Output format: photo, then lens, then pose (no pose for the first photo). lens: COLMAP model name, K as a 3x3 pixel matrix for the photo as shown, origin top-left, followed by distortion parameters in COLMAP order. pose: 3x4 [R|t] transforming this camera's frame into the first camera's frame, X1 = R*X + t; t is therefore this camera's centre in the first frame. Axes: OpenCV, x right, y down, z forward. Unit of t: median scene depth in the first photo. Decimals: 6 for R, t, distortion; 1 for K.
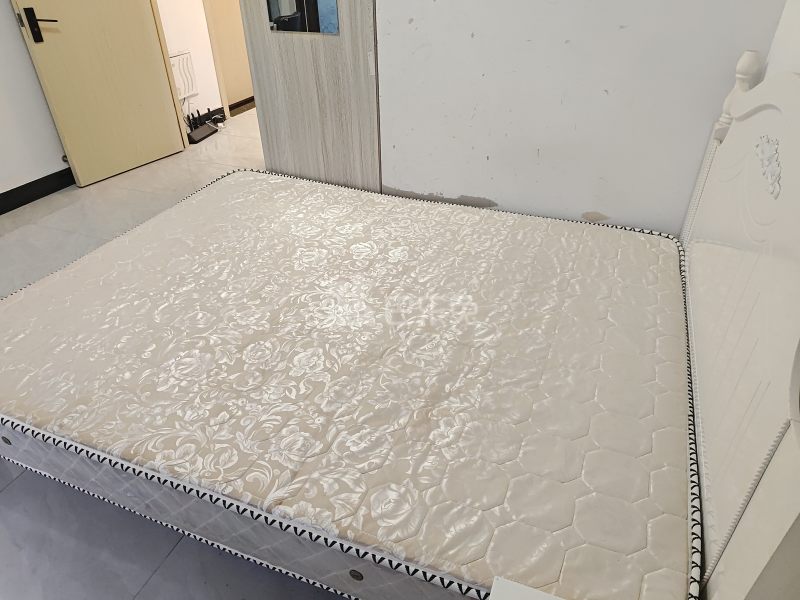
lens RADIAL K [[547.7, 0, 405.4], [0, 547.7, 304.2], [0, 0, 1]] dist [0.038075, -0.040155]
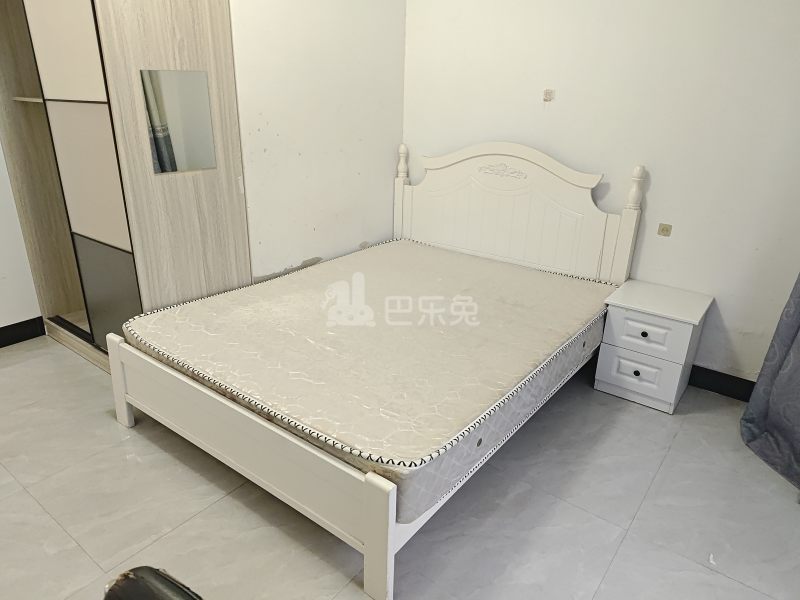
lens RADIAL K [[547.7, 0, 399.1], [0, 547.7, 301.2], [0, 0, 1]] dist [0.038075, -0.040155]
pose [[0.289469, -0.340039, 0.894752, -1.612092], [0.525651, 0.837676, 0.148291, -0.281105], [-0.799937, 0.427402, 0.421223, 0.387954]]
